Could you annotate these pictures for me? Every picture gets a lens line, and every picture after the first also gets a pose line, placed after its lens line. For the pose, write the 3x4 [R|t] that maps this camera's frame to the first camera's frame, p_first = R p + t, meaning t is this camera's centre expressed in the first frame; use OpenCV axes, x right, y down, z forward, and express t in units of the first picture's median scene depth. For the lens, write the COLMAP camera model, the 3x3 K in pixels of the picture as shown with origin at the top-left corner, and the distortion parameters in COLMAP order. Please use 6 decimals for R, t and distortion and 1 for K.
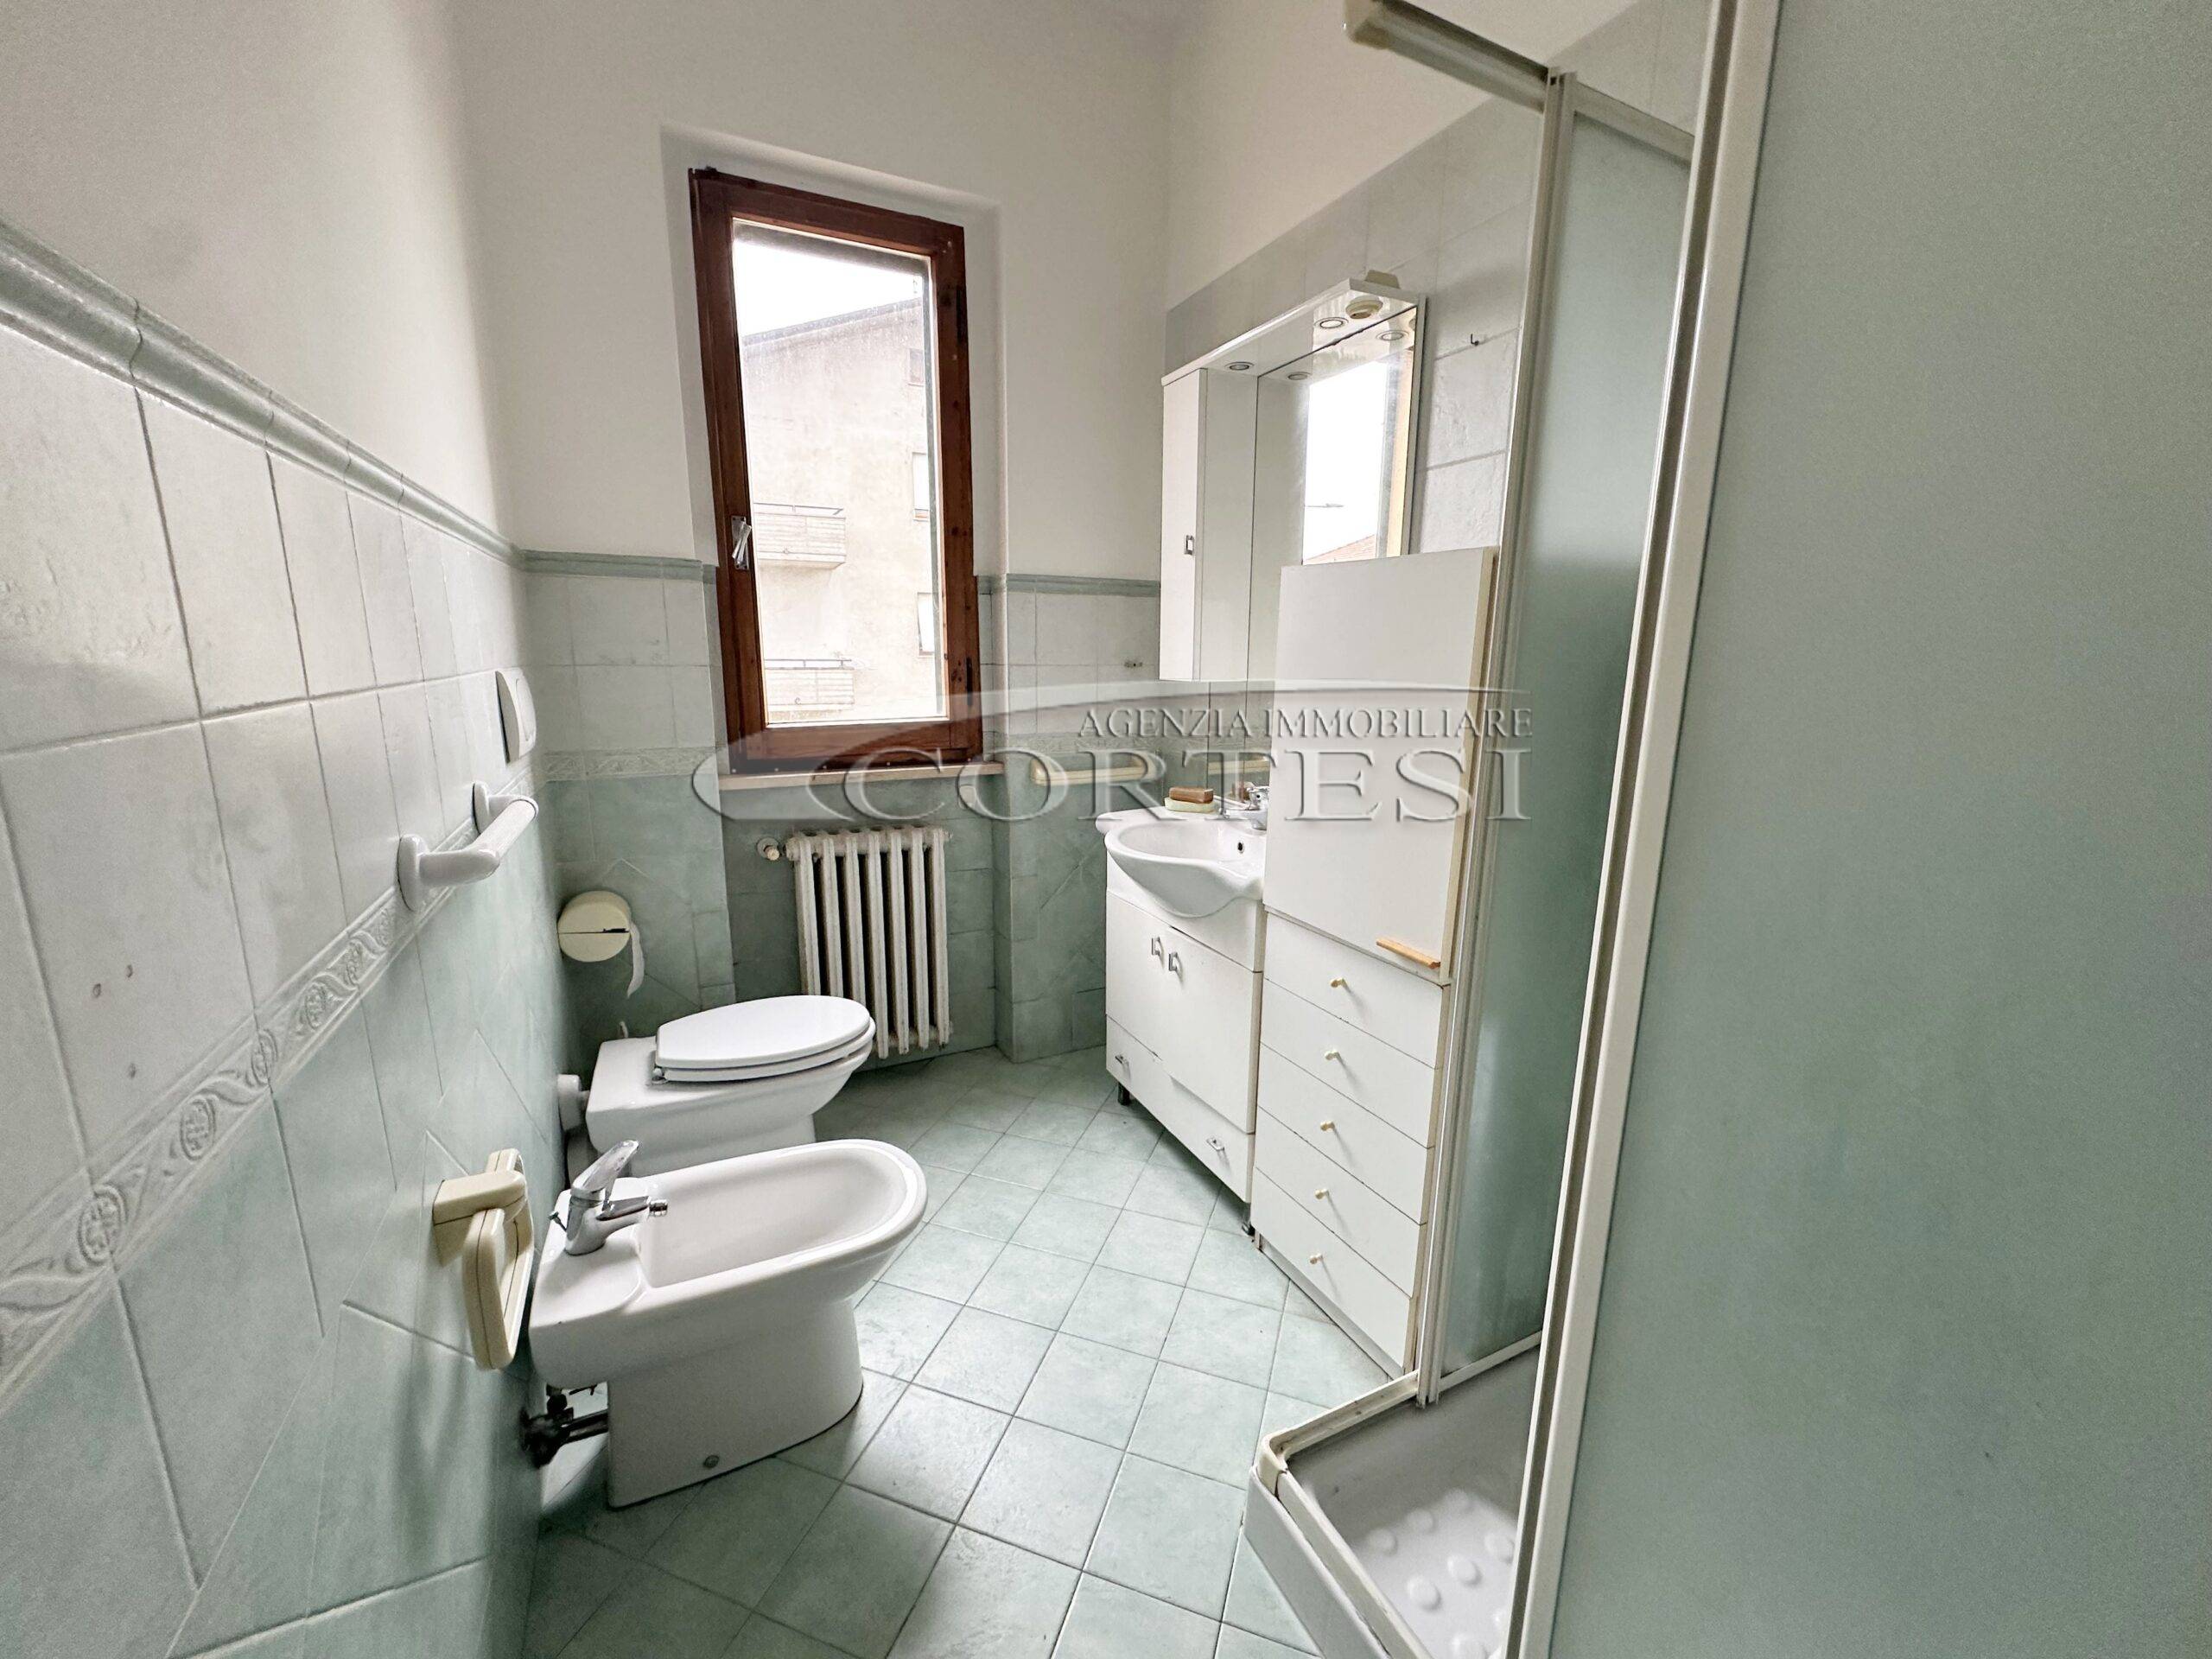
lens RADIAL K [[887.4, 0, 1104.9], [0, 887.4, 833.2], [0, 0, 1]] dist [-0.001401, 0.000235]
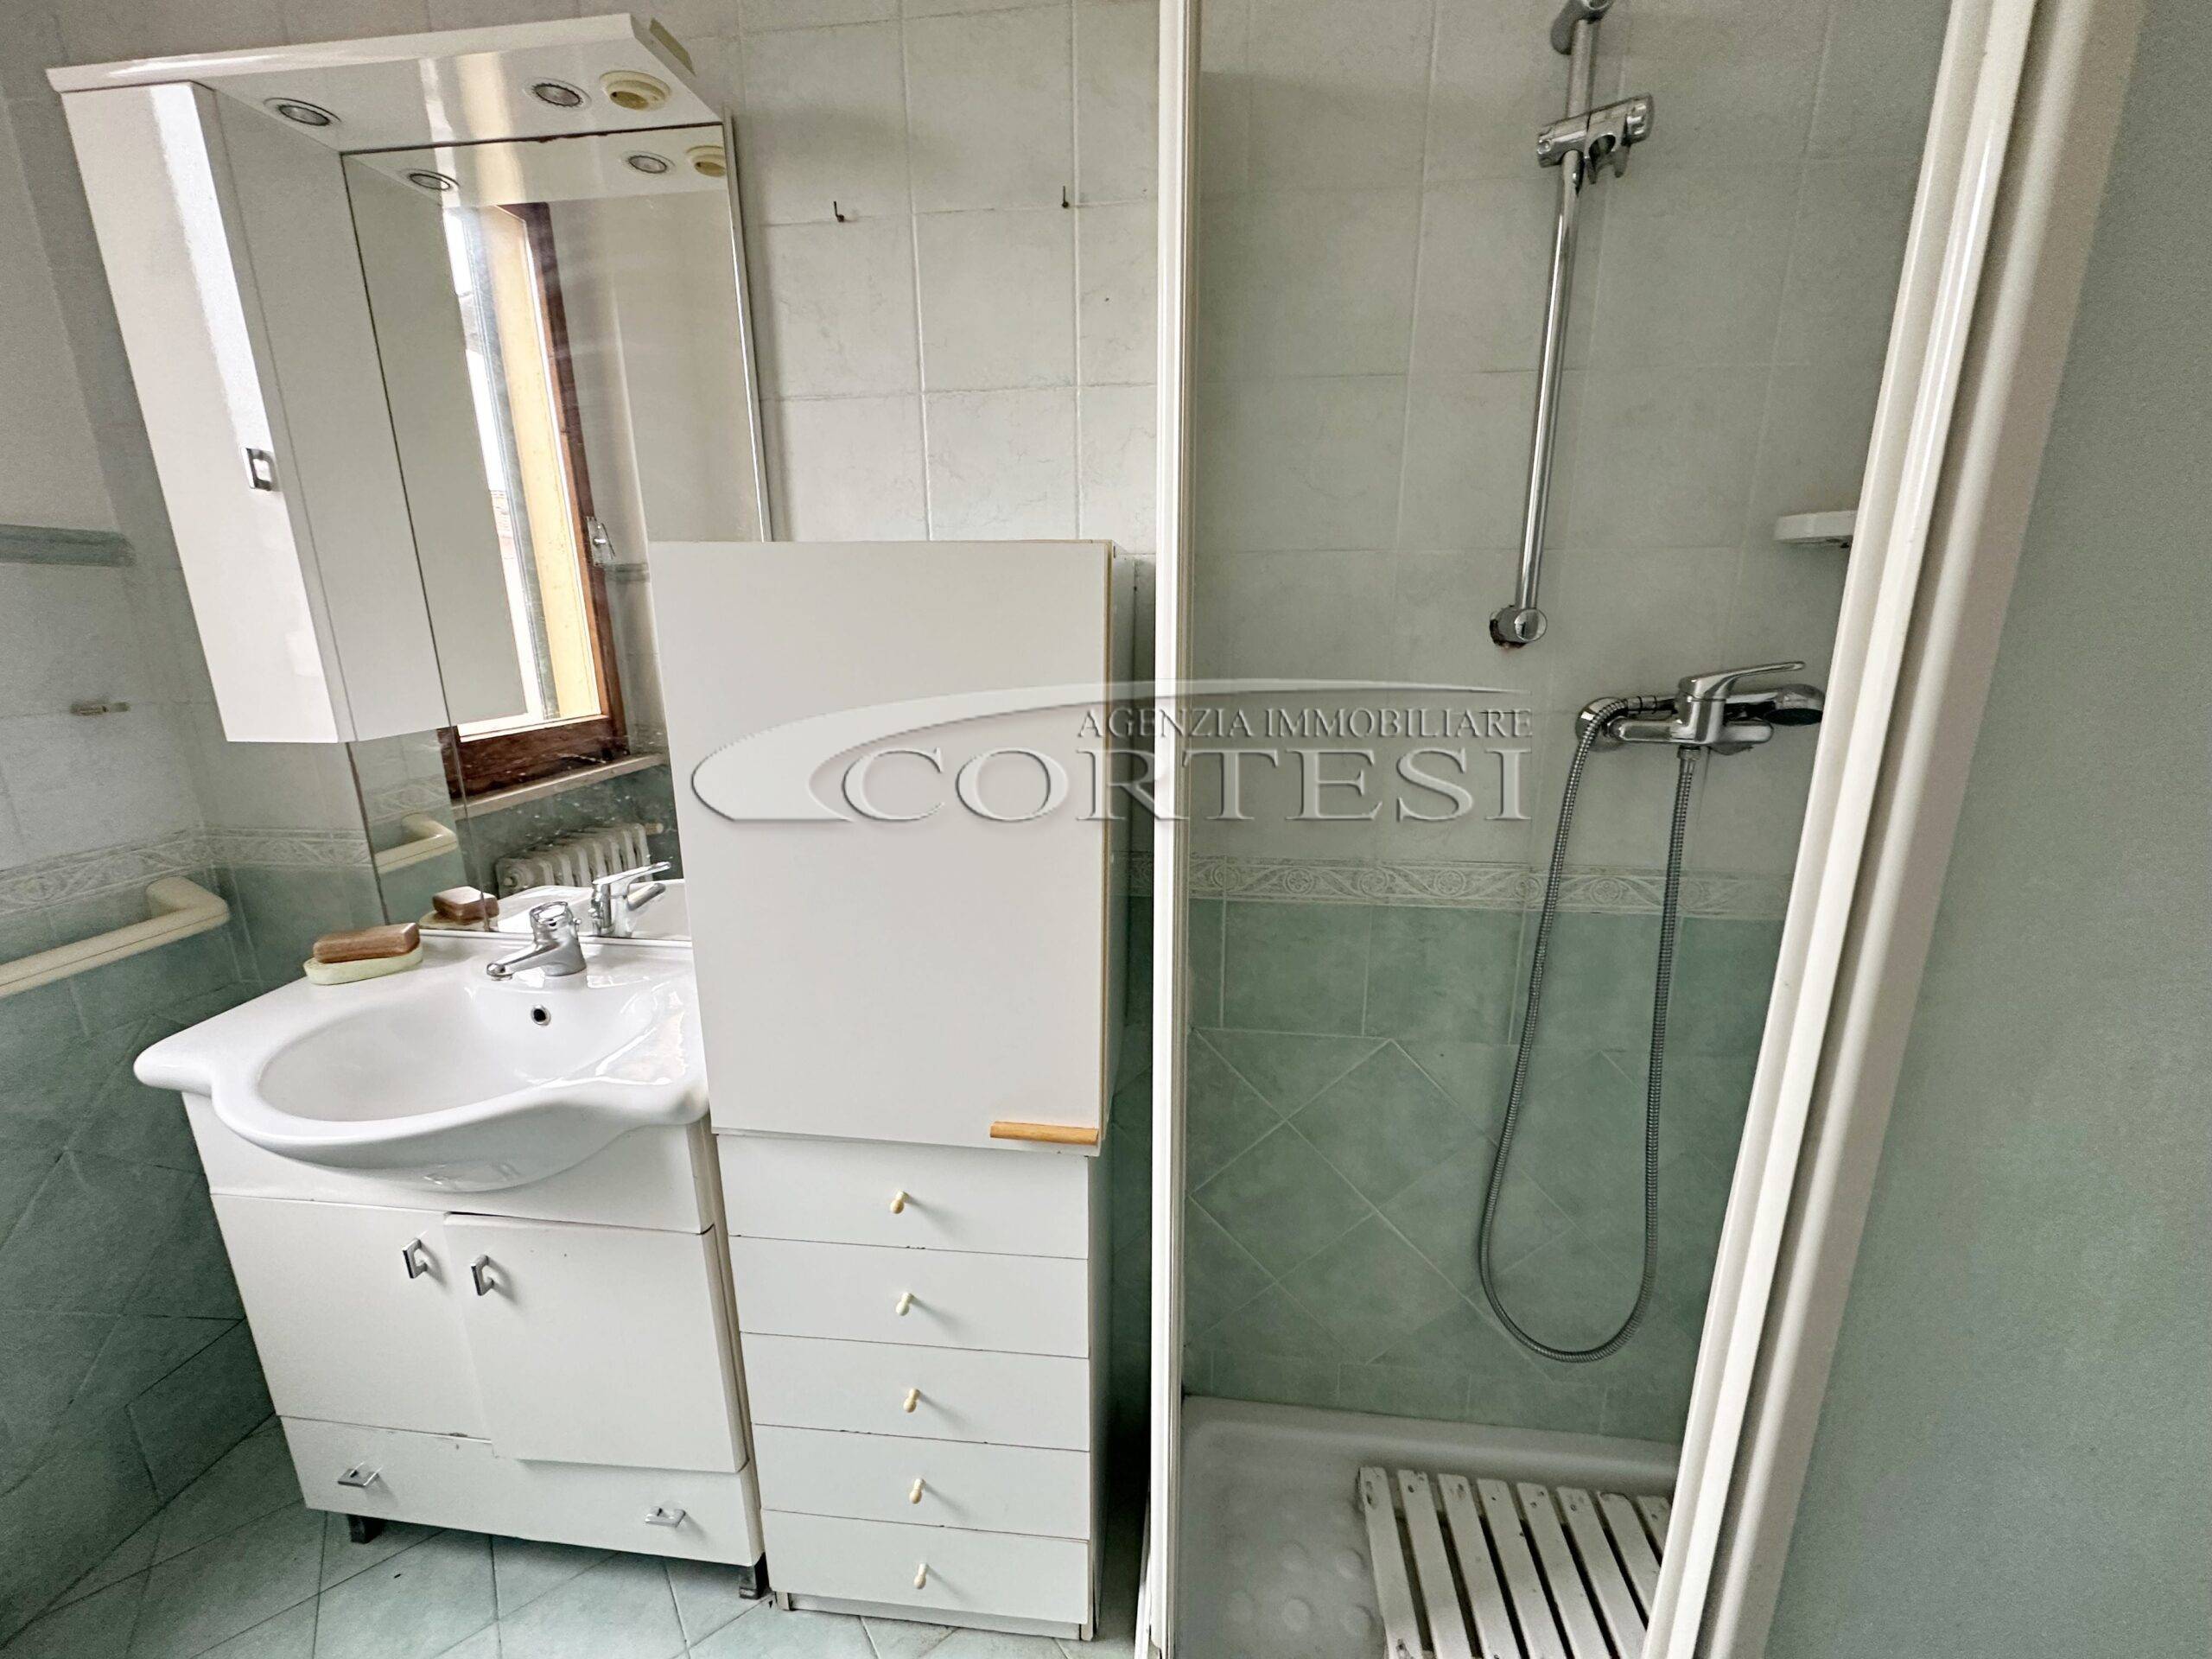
lens RADIAL K [[887.4, 0, 1107.9], [0, 887.4, 828.4], [0, 0, 1]] dist [-0.001401, 0.000235]
pose [[0.544791, -0.216560, 0.810126, -0.091424], [0.181364, 0.973642, 0.138308, -0.121249], [-0.818724, 0.071579, 0.569708, 0.372077]]
